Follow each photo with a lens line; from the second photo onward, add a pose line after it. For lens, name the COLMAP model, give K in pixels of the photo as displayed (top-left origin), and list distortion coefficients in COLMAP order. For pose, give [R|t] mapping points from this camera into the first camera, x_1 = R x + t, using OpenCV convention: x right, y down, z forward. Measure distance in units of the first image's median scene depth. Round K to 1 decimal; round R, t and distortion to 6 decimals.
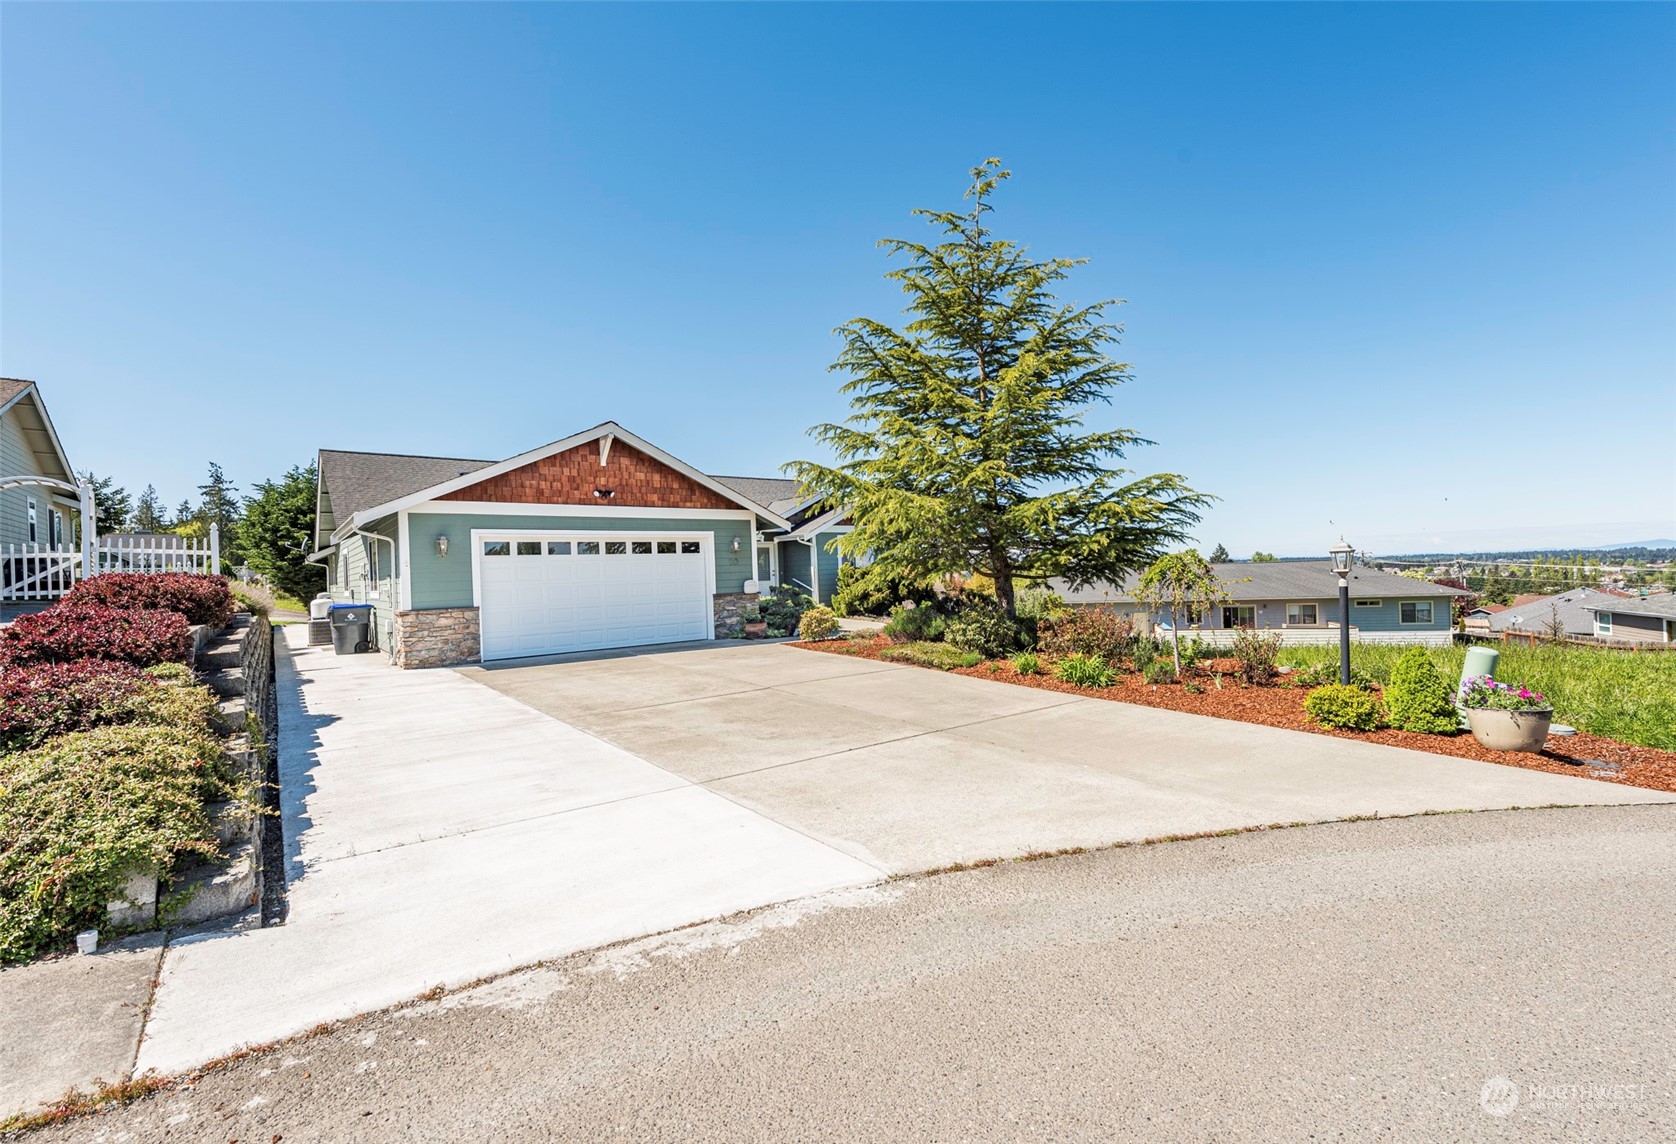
lens RADIAL K [[746.7, 0, 838.0], [0, 746.7, 572.0], [0, 0, 1]] dist [0.000010, -0.000003]
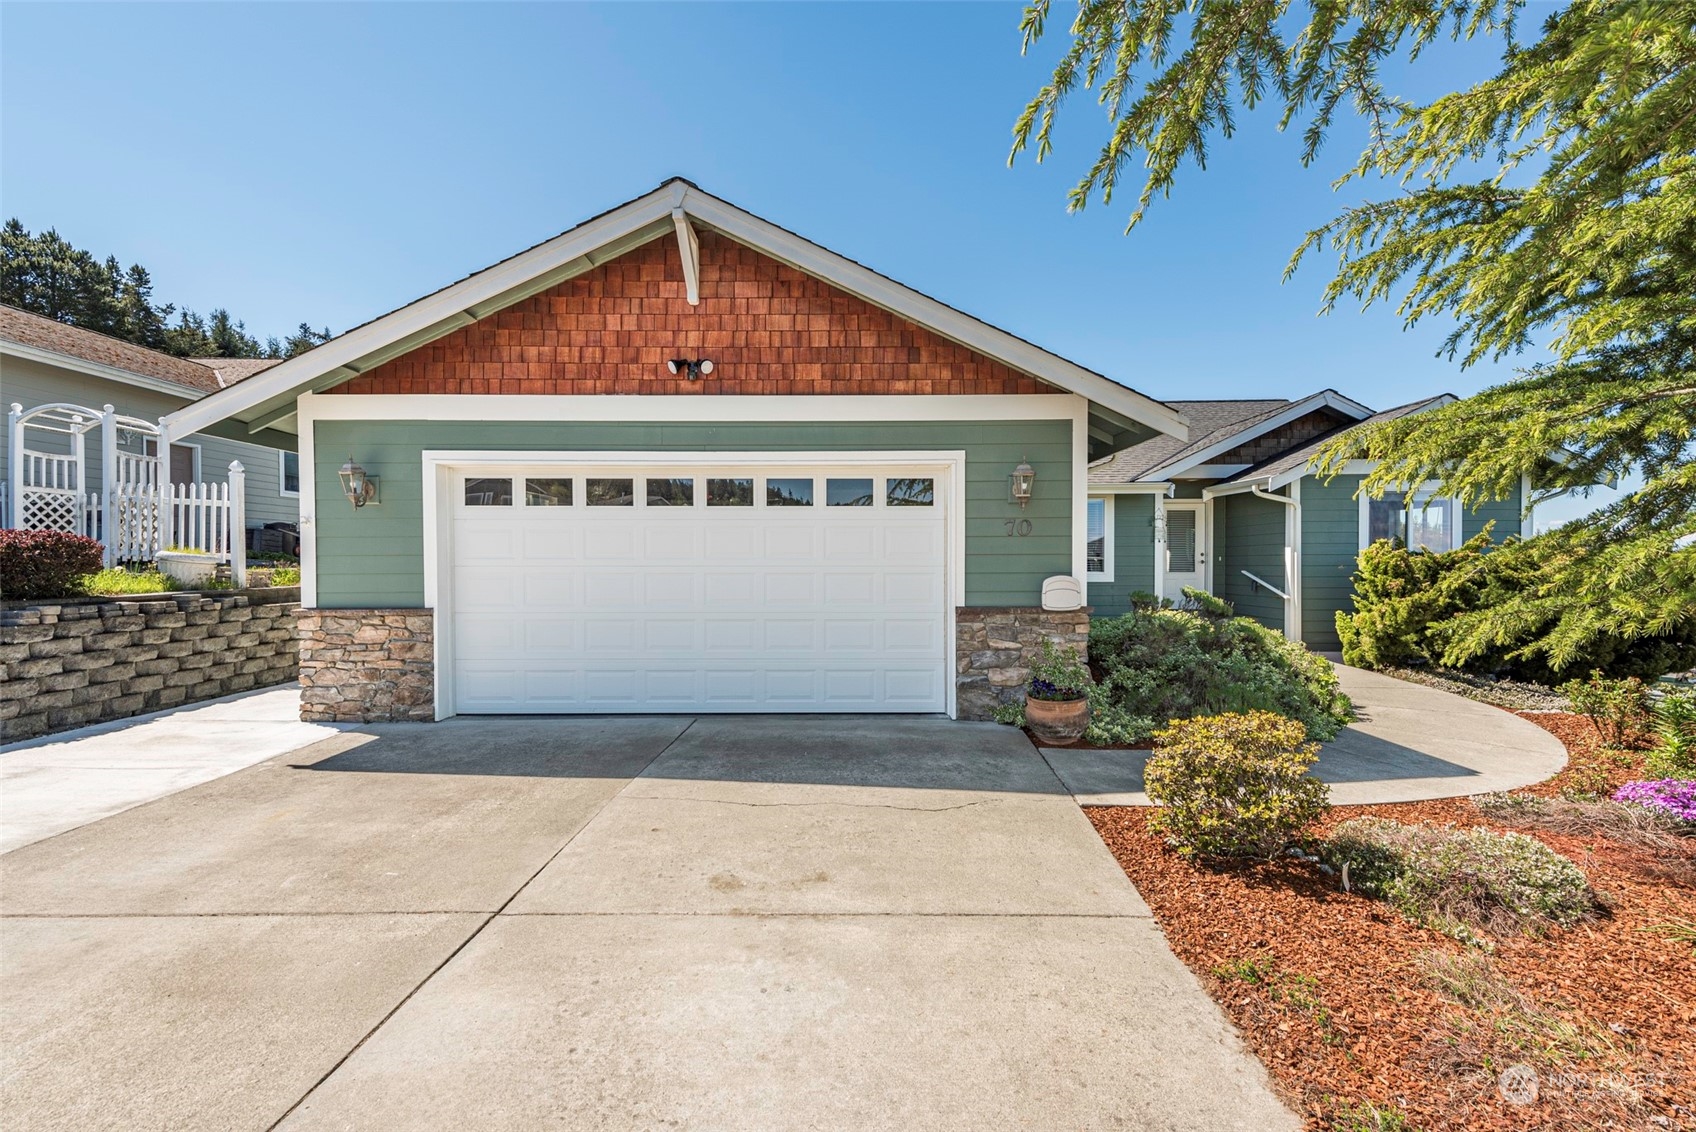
lens RADIAL K [[666.8, 0, 848.0], [0, 666.8, 566.0], [0, 0, 1]] dist [0.008157, -0.000710]
pose [[0.791839, 0.039142, -0.609474, 0.004376], [-0.026388, 0.999205, 0.029888, -0.001531], [0.610159, -0.007584, 0.792242, 0.689427]]
